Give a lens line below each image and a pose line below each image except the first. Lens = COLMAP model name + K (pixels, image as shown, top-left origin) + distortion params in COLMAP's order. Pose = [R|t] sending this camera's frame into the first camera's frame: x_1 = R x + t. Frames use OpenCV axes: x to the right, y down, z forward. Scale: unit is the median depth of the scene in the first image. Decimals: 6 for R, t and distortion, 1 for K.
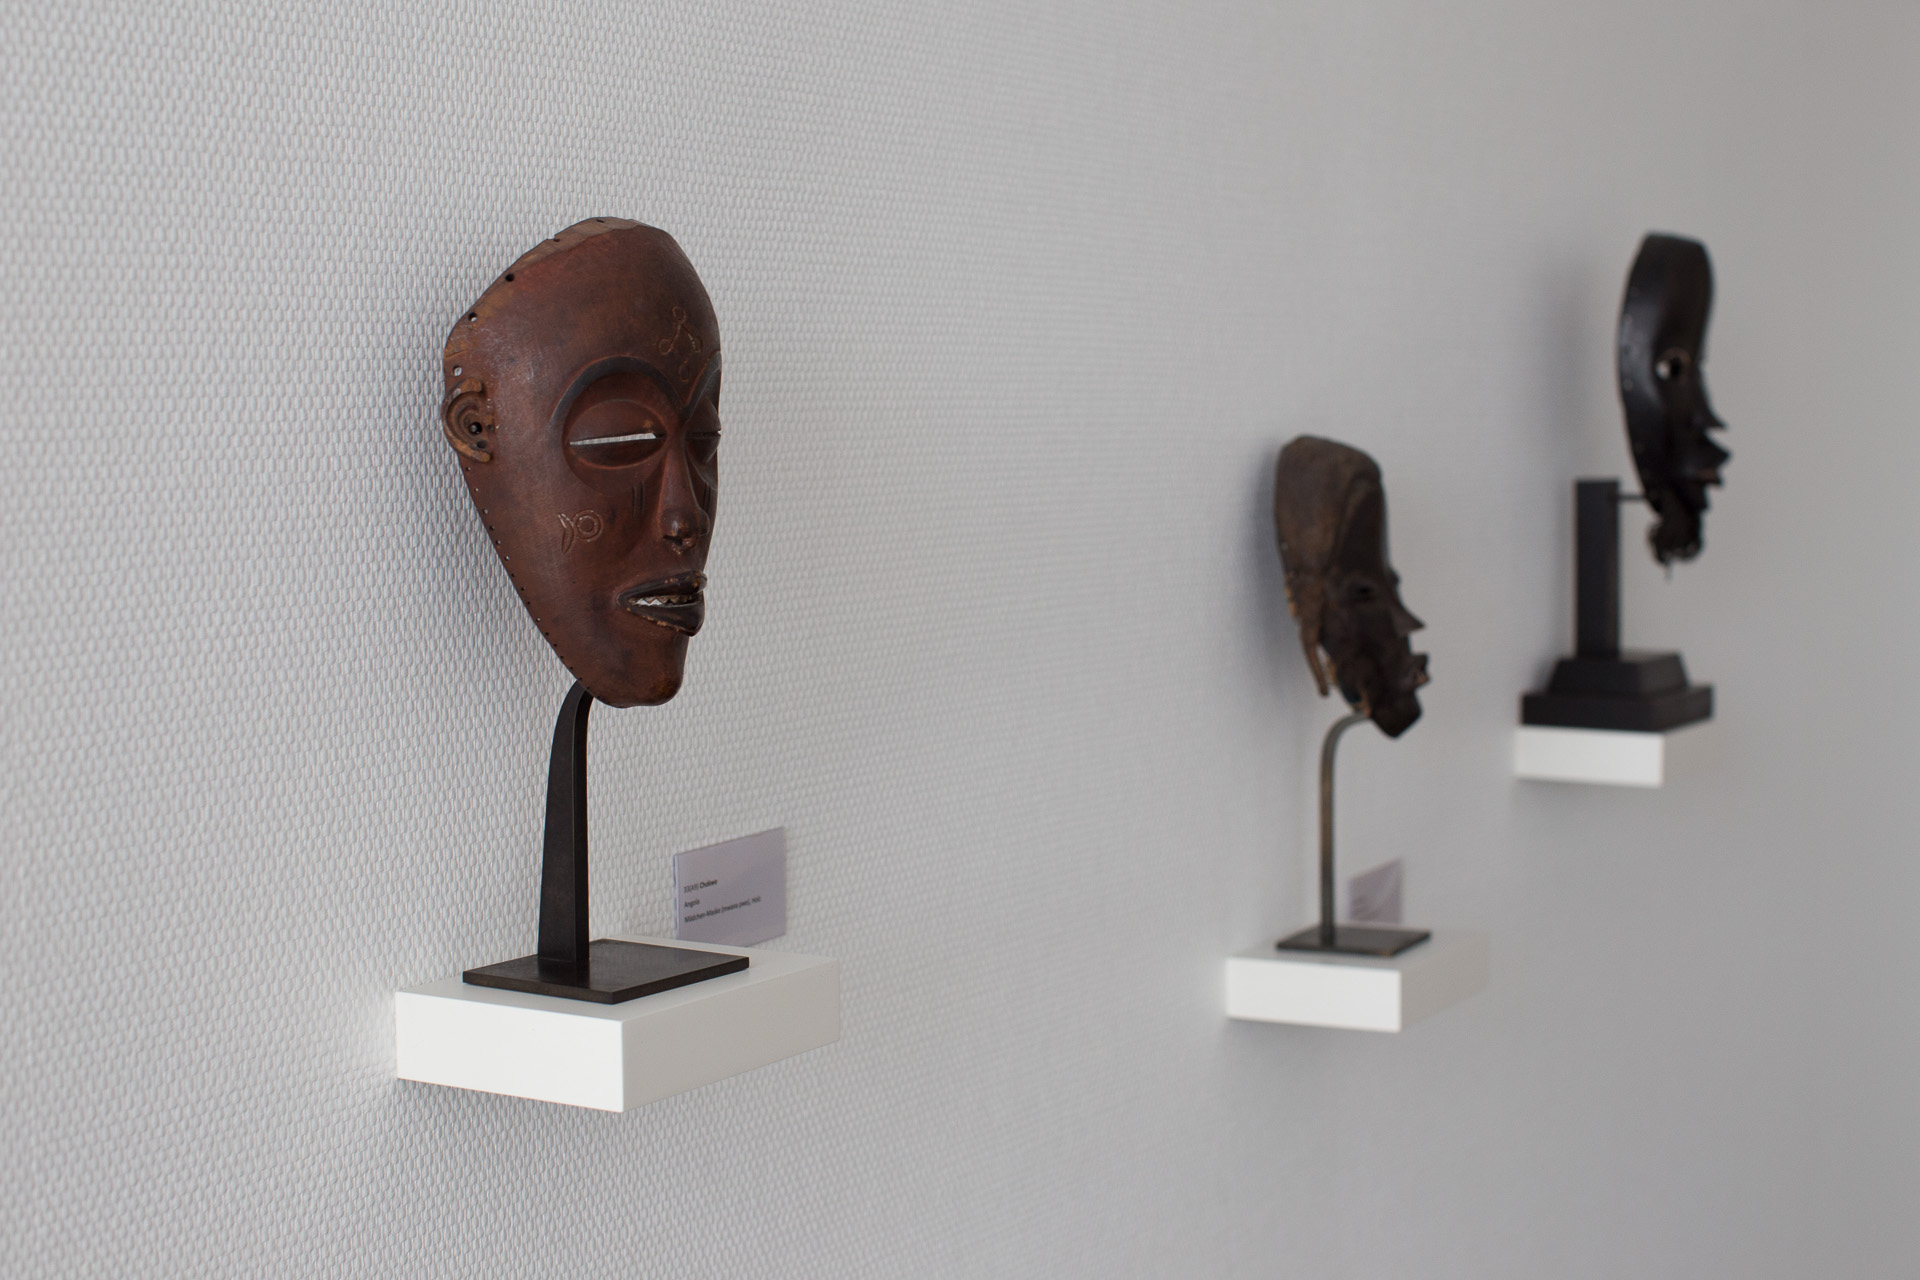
lens RADIAL K [[2985.7, 0, 960.0], [0, 2985.7, 640.0], [0, 0, 1]] dist [-0.224542, 0.173423]
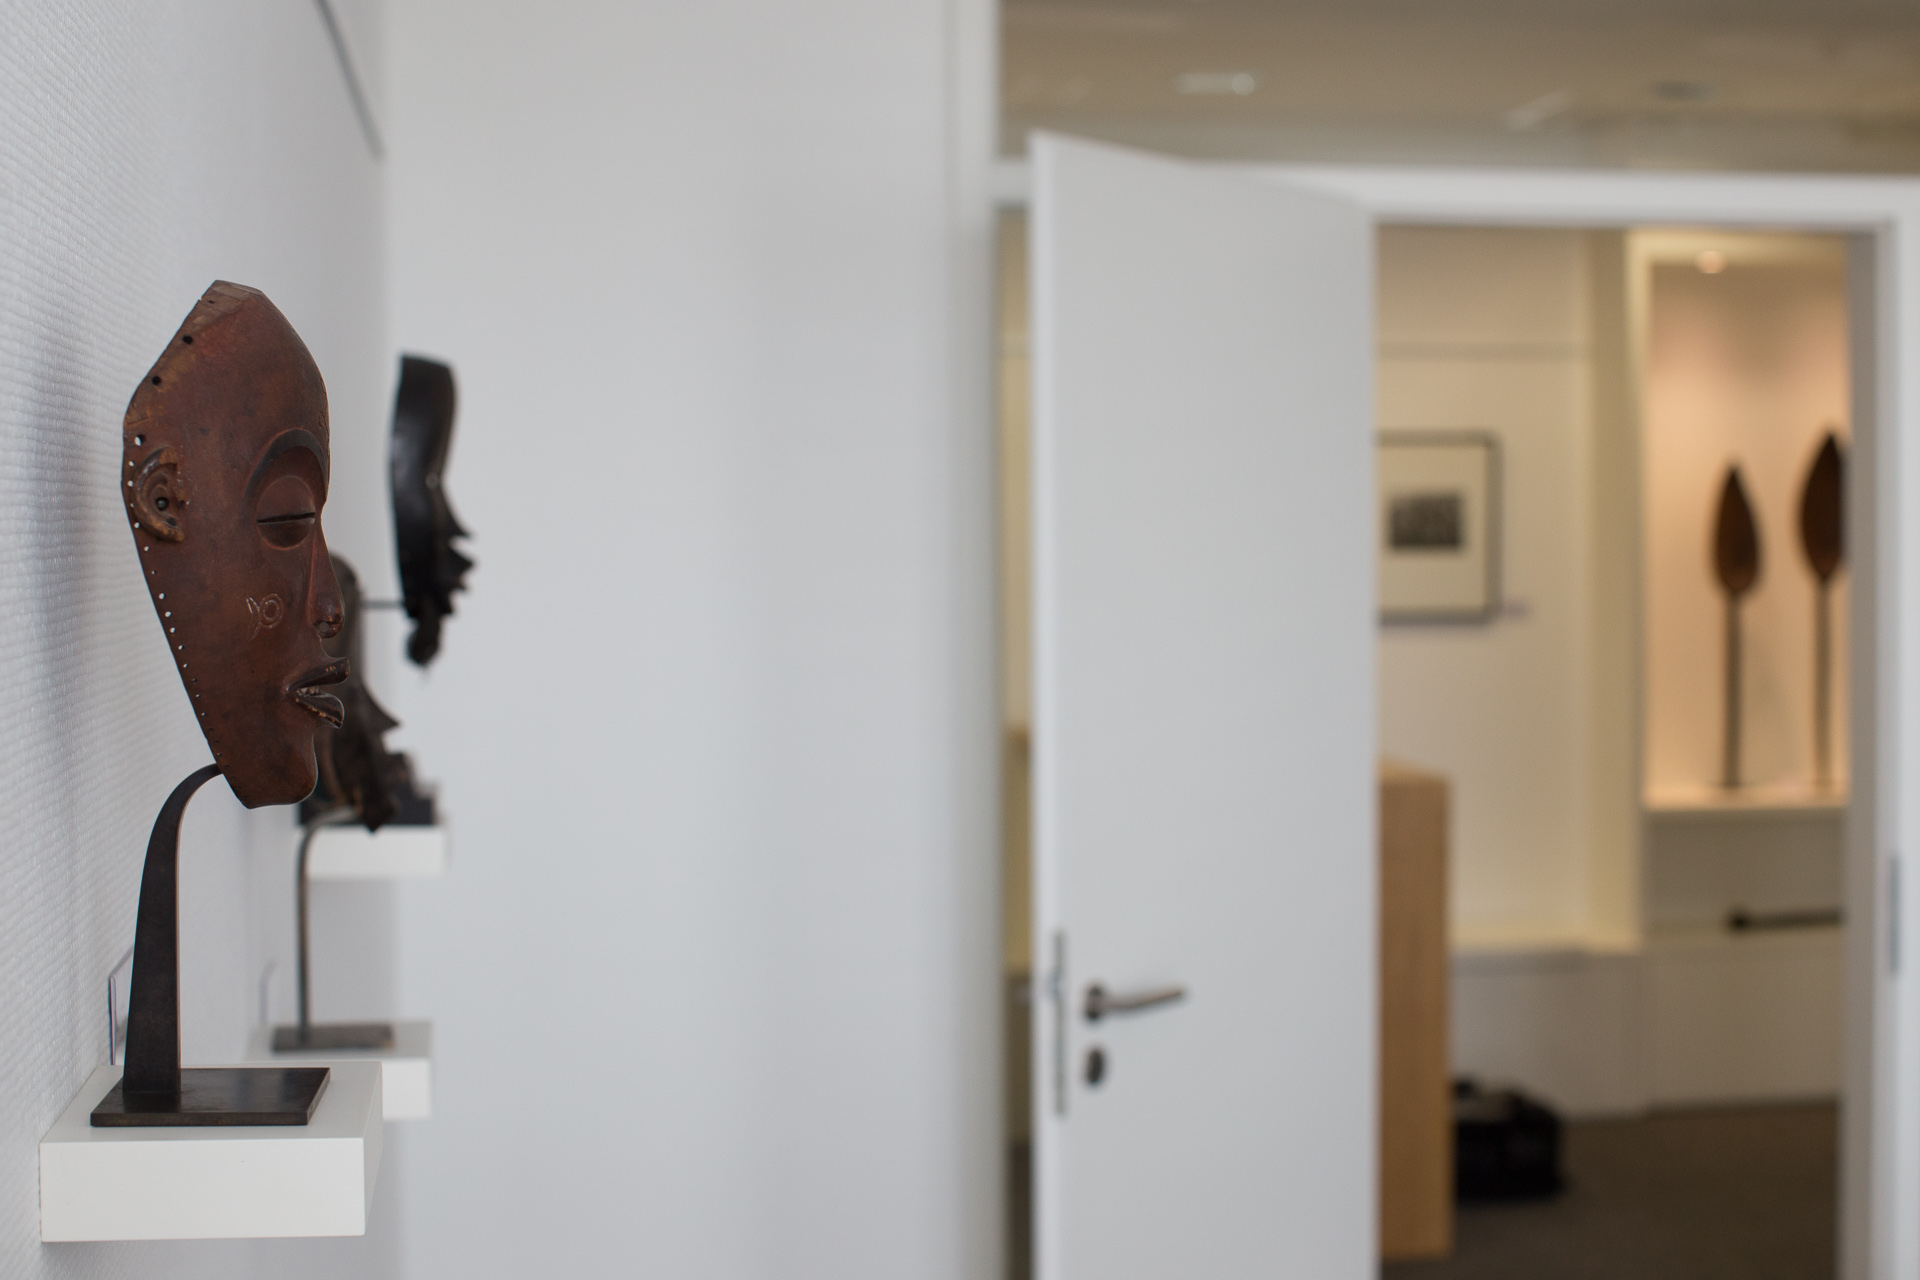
lens RADIAL K [[2845.1, 0, 960.0], [0, 2845.1, 640.0], [0, 0, 1]] dist [-0.195866, 0.062393]
pose [[0.775691, -0.022113, 0.630725, -0.501002], [0.051411, 0.998279, -0.028227, 0.006450], [-0.629015, 0.054322, 0.775493, 0.181252]]
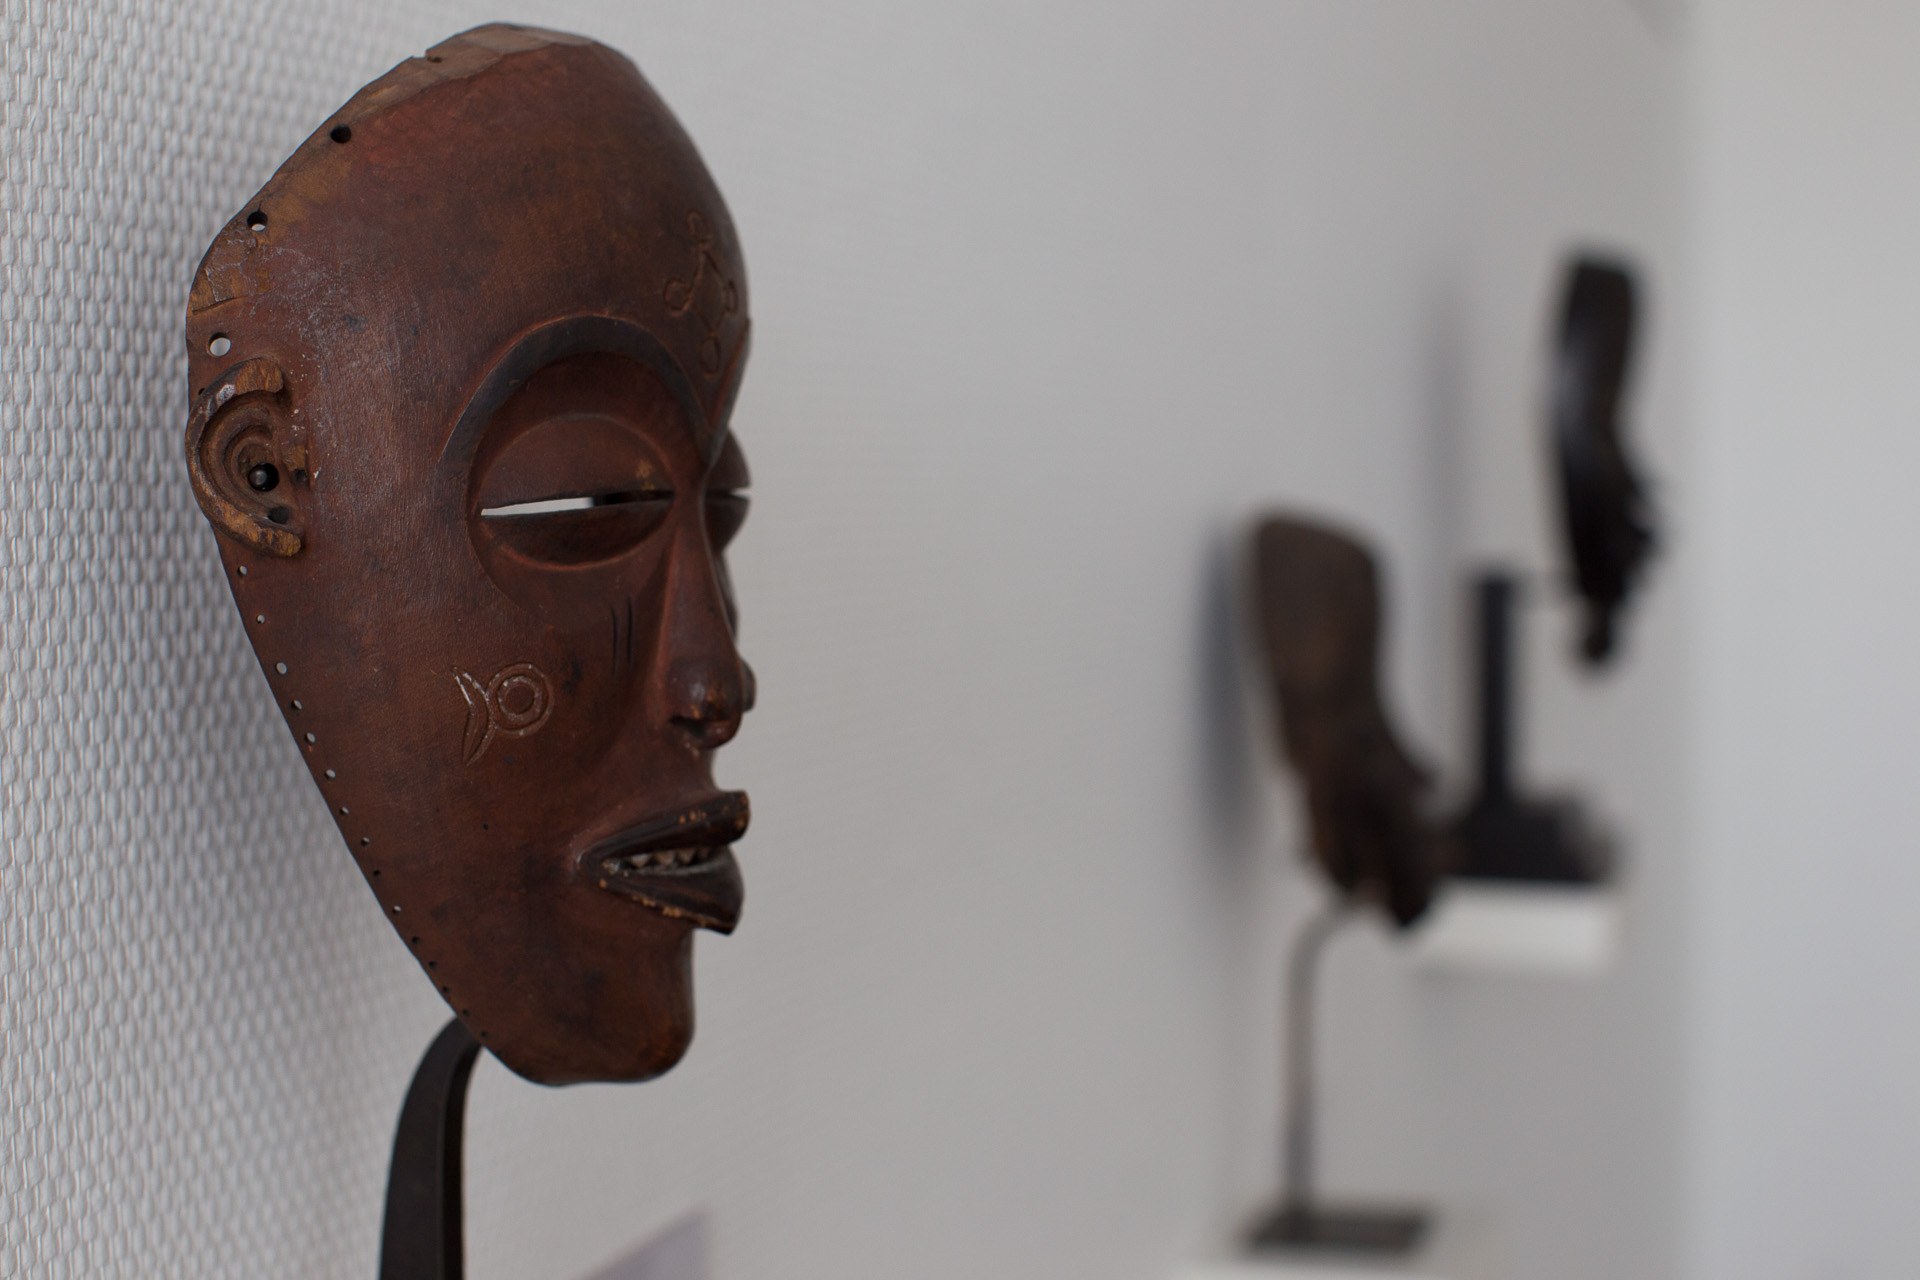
lens RADIAL K [[2985.7, 0, 960.0], [0, 2985.7, 640.0], [0, 0, 1]] dist [-0.224542, 0.173423]
pose [[0.981513, -0.007679, 0.191243, -0.142221], [0.012794, 0.999592, -0.025524, -0.034393], [-0.190969, 0.027499, 0.981211, 0.543506]]
